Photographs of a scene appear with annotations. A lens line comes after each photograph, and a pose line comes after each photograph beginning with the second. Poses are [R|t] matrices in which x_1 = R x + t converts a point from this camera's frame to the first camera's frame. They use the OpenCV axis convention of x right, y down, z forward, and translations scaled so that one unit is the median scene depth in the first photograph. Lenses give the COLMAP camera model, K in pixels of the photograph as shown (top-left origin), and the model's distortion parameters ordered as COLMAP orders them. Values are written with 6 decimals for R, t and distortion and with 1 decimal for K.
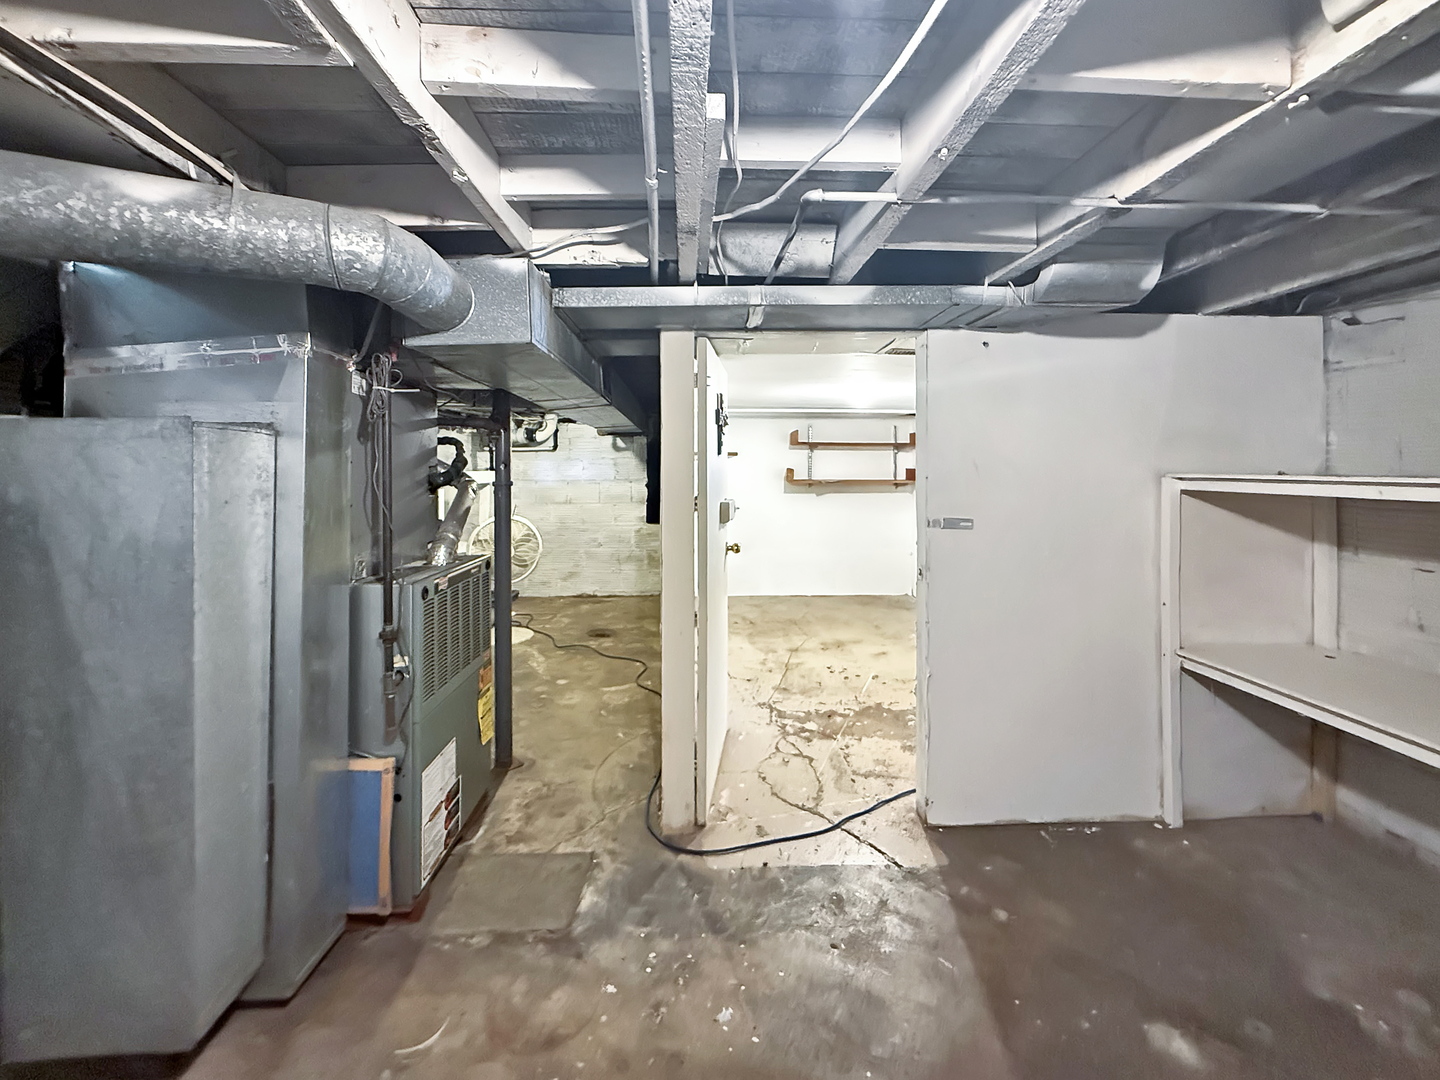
lens RADIAL K [[620.3, 0, 704.0], [0, 620.3, 468.4], [0, 0, 1]] dist [0.000237, -0.000301]
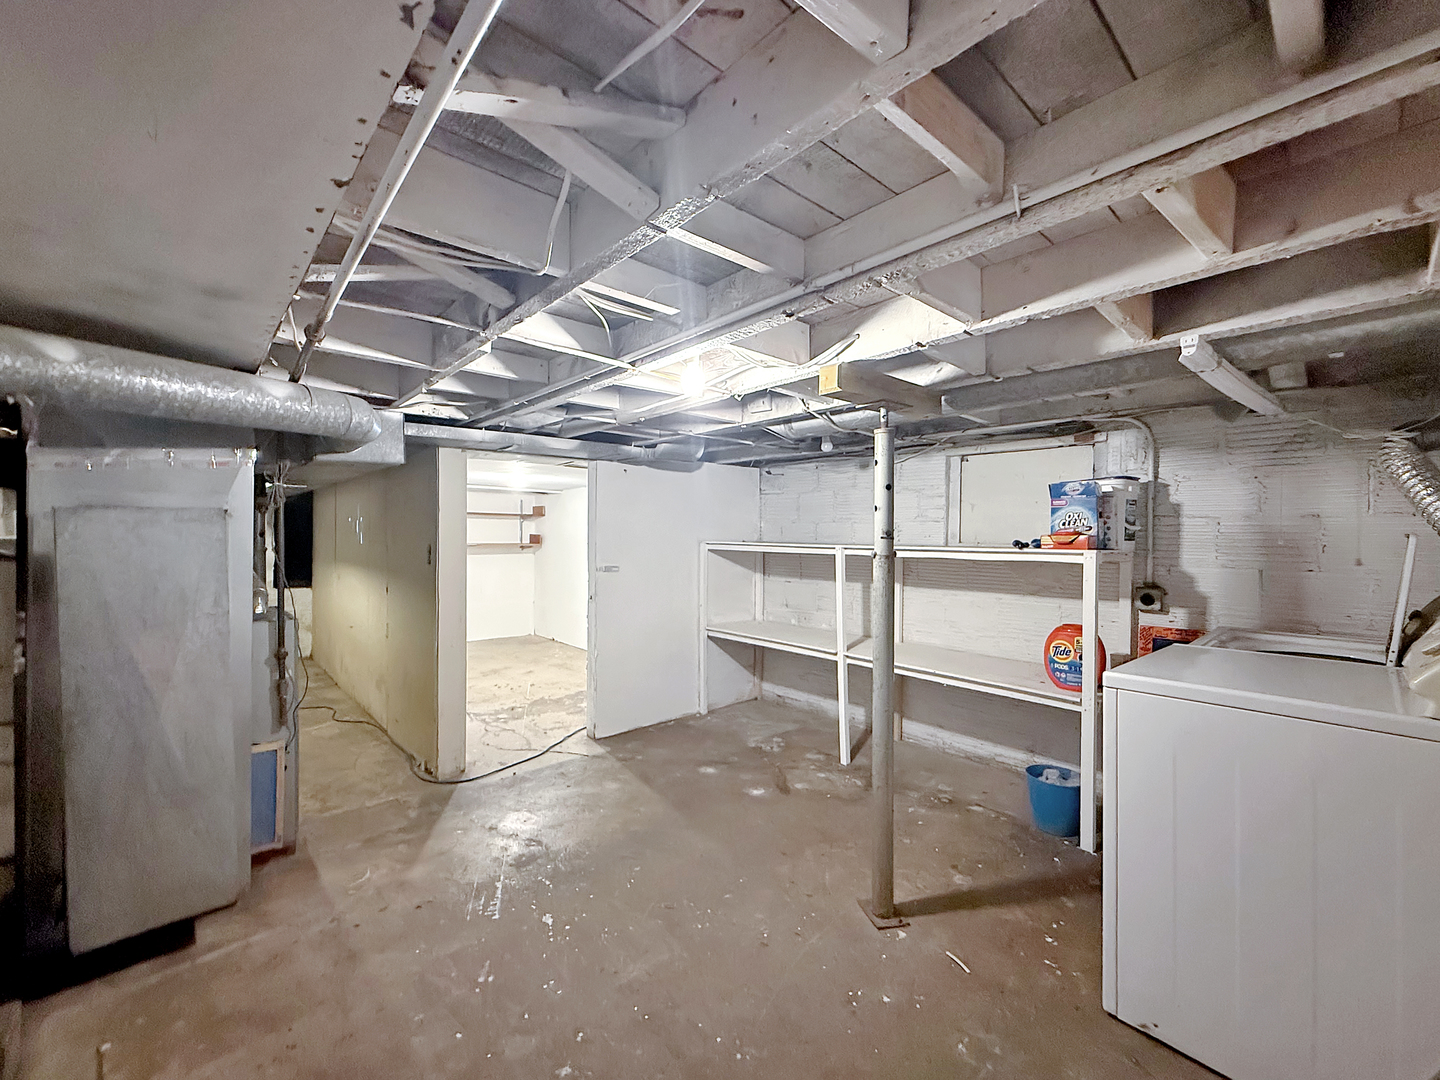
lens RADIAL K [[585.5, 0, 713.3], [0, 585.5, 557.5], [0, 0, 1]] dist [-0.000226, -0.000355]
pose [[0.776713, -0.020397, 0.629524, -0.441965], [-0.007708, 0.999093, 0.041880, -0.018005], [-0.629807, -0.037381, 0.775851, -0.517969]]
